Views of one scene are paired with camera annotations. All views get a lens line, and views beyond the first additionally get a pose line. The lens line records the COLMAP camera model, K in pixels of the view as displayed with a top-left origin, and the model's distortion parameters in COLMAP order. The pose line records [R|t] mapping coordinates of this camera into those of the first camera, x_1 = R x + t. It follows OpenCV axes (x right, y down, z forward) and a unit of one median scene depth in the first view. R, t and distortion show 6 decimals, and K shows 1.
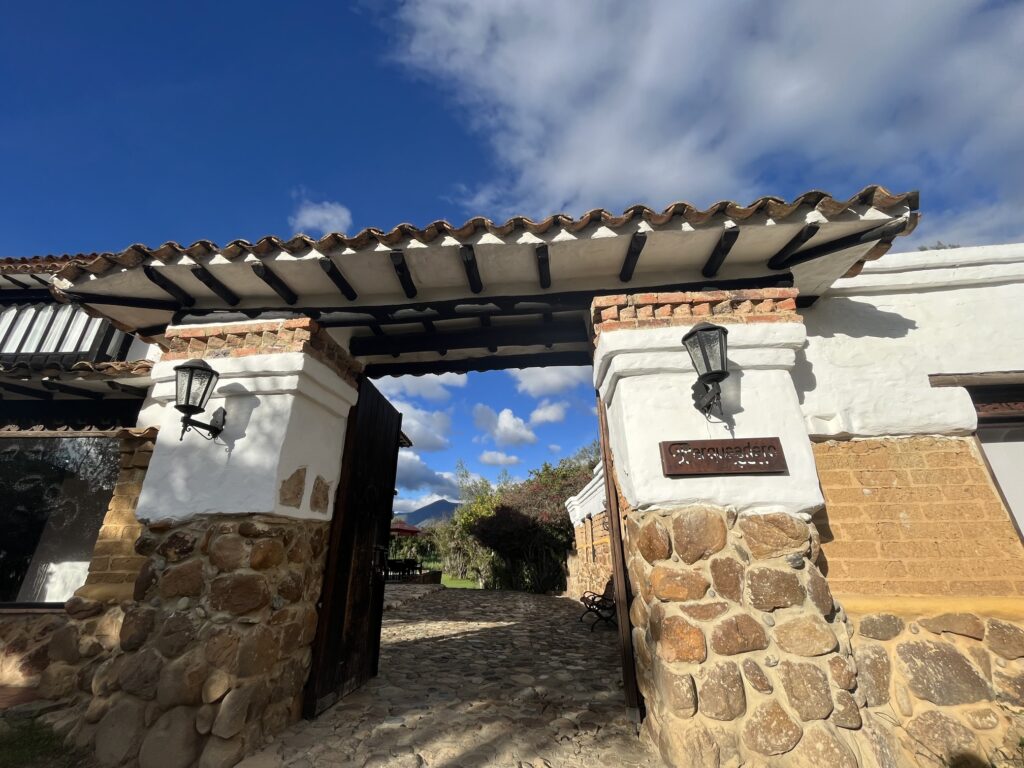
lens RADIAL K [[416.2, 0, 510.2], [0, 416.2, 386.5], [0, 0, 1]] dist [-0.002650, -0.000381]
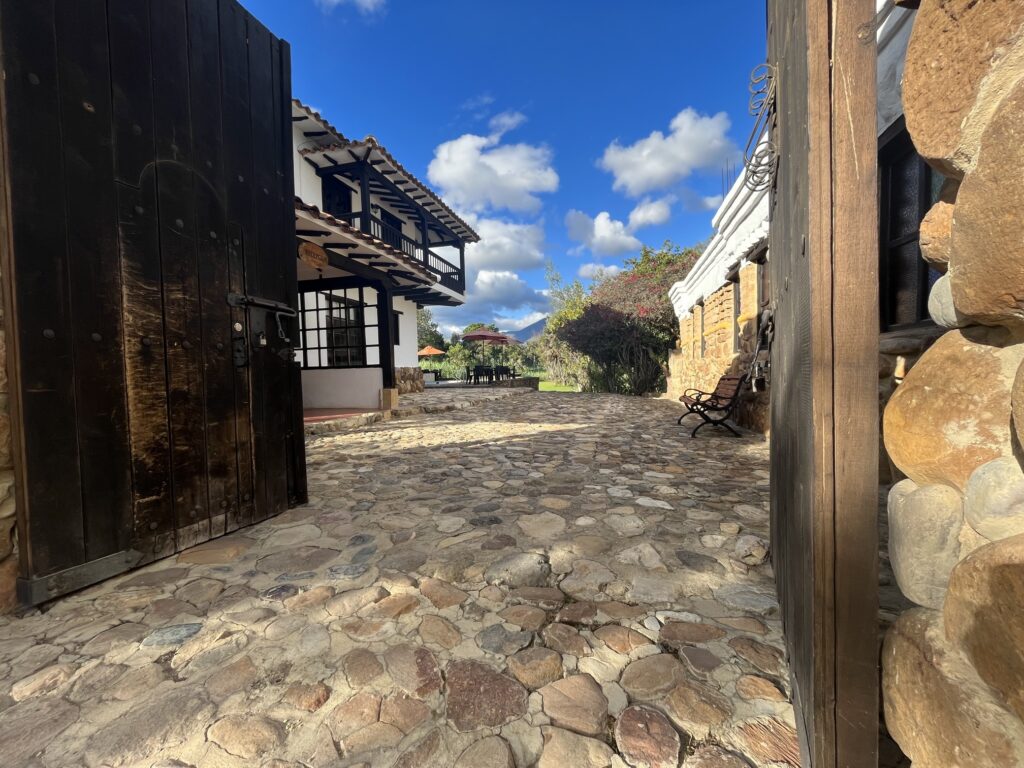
lens RADIAL K [[418.6, 0, 510.8], [0, 418.6, 386.1], [0, 0, 1]] dist [-0.003520, 0.001480]
pose [[0.969781, -0.011605, -0.243701, 0.173231], [0.112495, 0.907620, 0.404440, 0.456364], [0.216494, -0.419633, 0.881498, 0.837427]]
